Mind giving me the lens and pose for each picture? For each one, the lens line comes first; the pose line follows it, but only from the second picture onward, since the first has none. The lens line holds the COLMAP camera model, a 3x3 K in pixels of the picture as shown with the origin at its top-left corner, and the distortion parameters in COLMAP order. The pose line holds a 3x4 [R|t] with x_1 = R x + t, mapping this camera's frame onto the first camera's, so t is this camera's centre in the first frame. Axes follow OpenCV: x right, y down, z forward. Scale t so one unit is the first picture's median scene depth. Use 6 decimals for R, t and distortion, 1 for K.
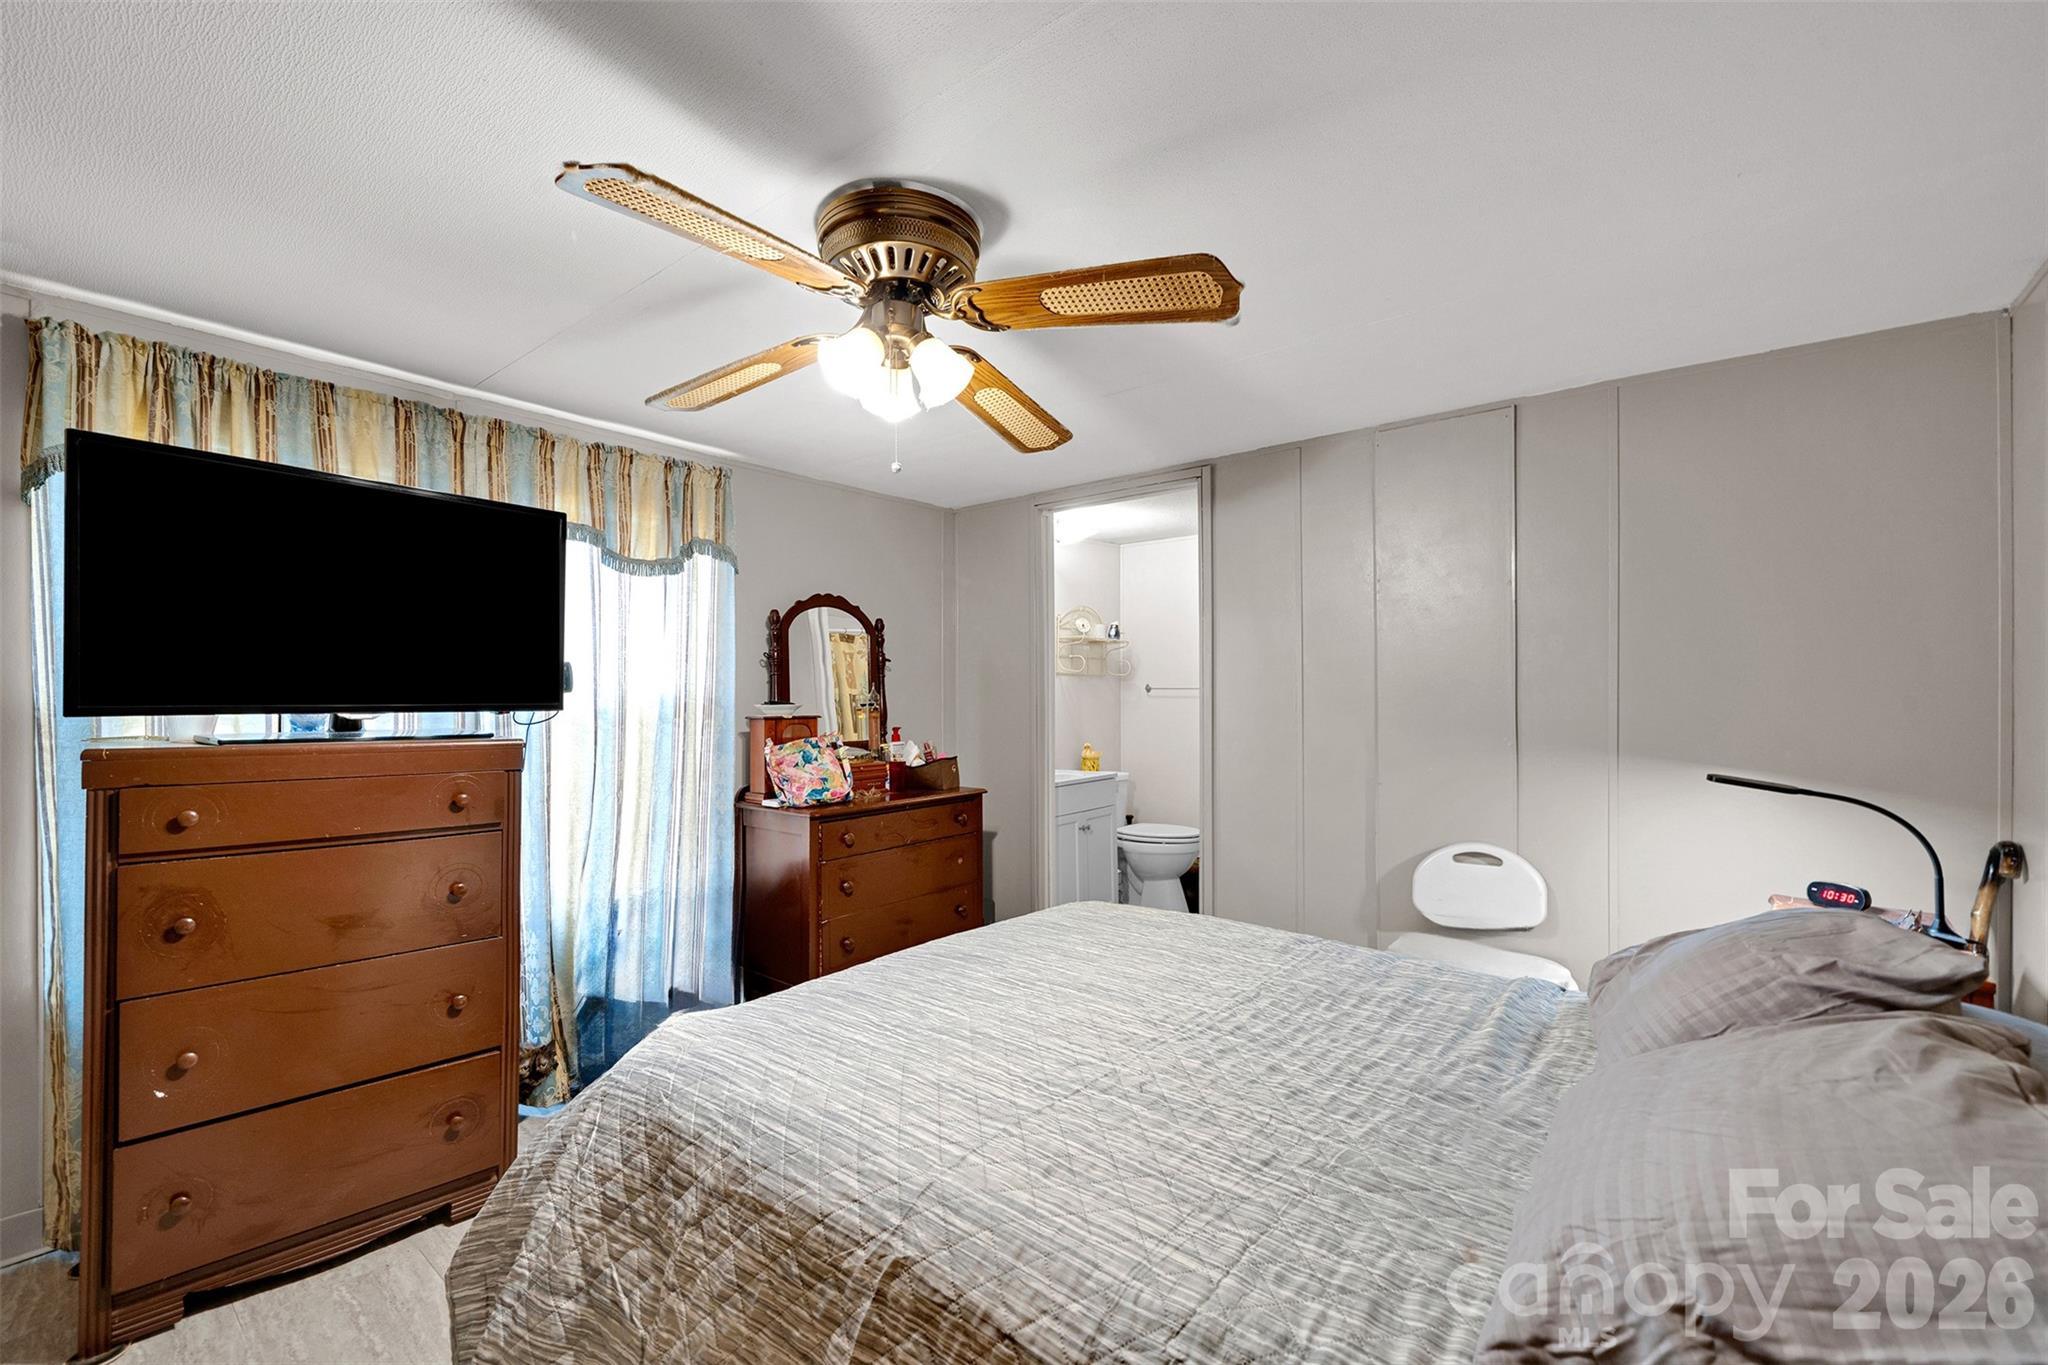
lens RADIAL K [[858.4, 0, 1021.8], [0, 858.4, 695.6], [0, 0, 1]] dist [-0.001934, -0.000035]
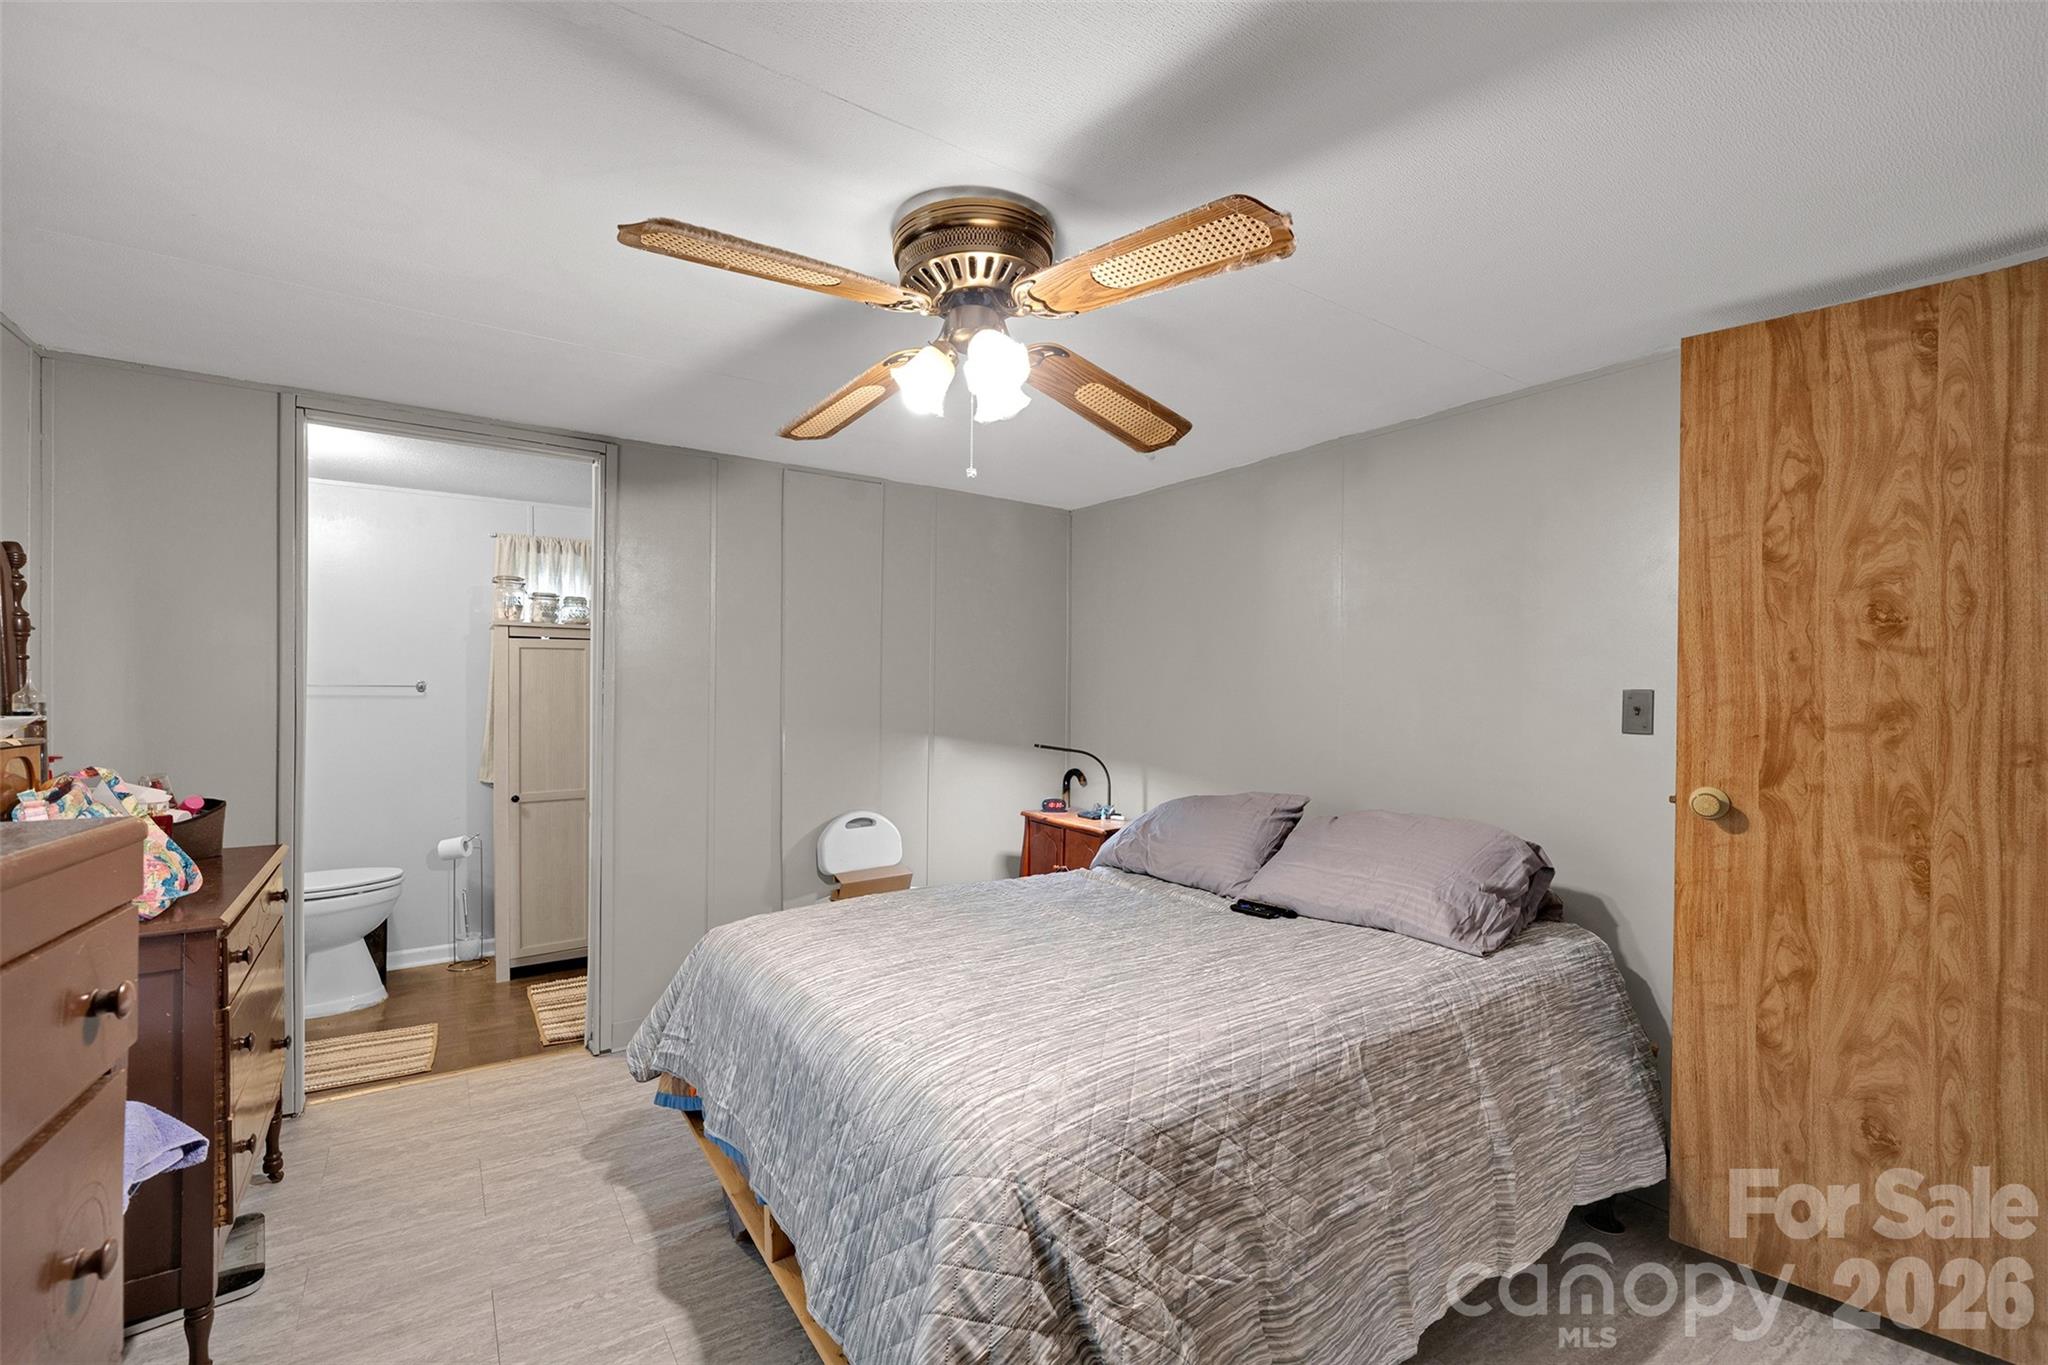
lens RADIAL K [[858.4, 0, 1021.8], [0, 858.4, 695.6], [0, 0, 1]] dist [-0.001934, -0.000035]
pose [[0.280898, 0.000711, 0.959737, -1.052843], [-0.005536, 0.999984, 0.000879, -0.008994], [-0.959722, -0.005560, 0.280898, 0.642140]]
